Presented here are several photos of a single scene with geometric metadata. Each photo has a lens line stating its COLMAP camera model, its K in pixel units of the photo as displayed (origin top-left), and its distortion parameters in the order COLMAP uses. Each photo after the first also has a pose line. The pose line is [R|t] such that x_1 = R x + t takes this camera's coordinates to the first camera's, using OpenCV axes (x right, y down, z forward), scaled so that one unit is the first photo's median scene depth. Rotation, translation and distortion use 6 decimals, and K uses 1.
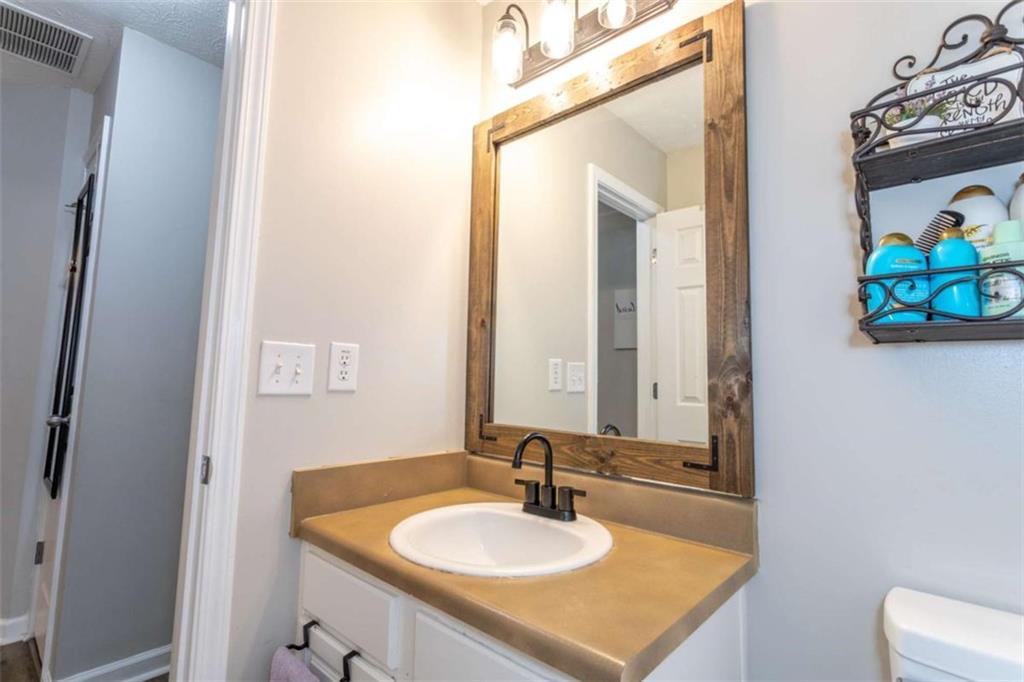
lens RADIAL K [[484.3, 0, 513.5], [0, 484.3, 335.0], [0, 0, 1]] dist [-0.001868, -0.000138]
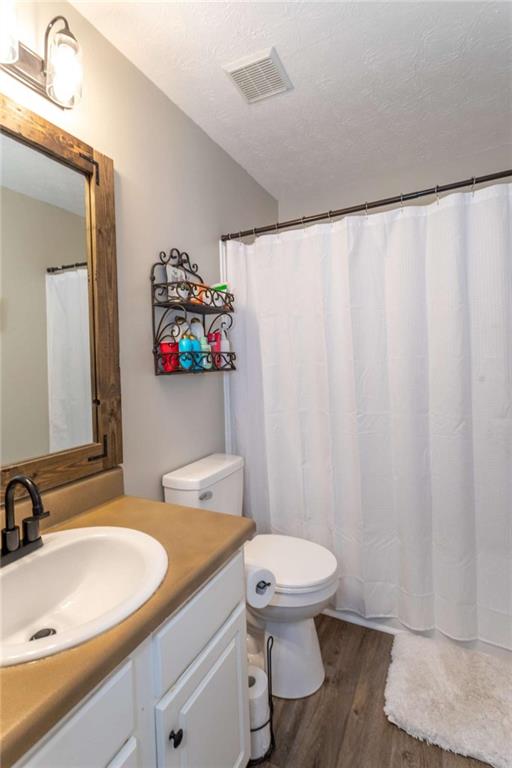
lens RADIAL K [[363.2, 0, 255.4], [0, 363.2, 363.7], [0, 0, 1]] dist [-0.001868, -0.000138]
pose [[-0.256353, -0.020387, 0.966368, -0.859687], [-0.070792, 0.997489, 0.002264, -0.063182], [-0.963987, -0.067830, -0.257153, 0.843974]]
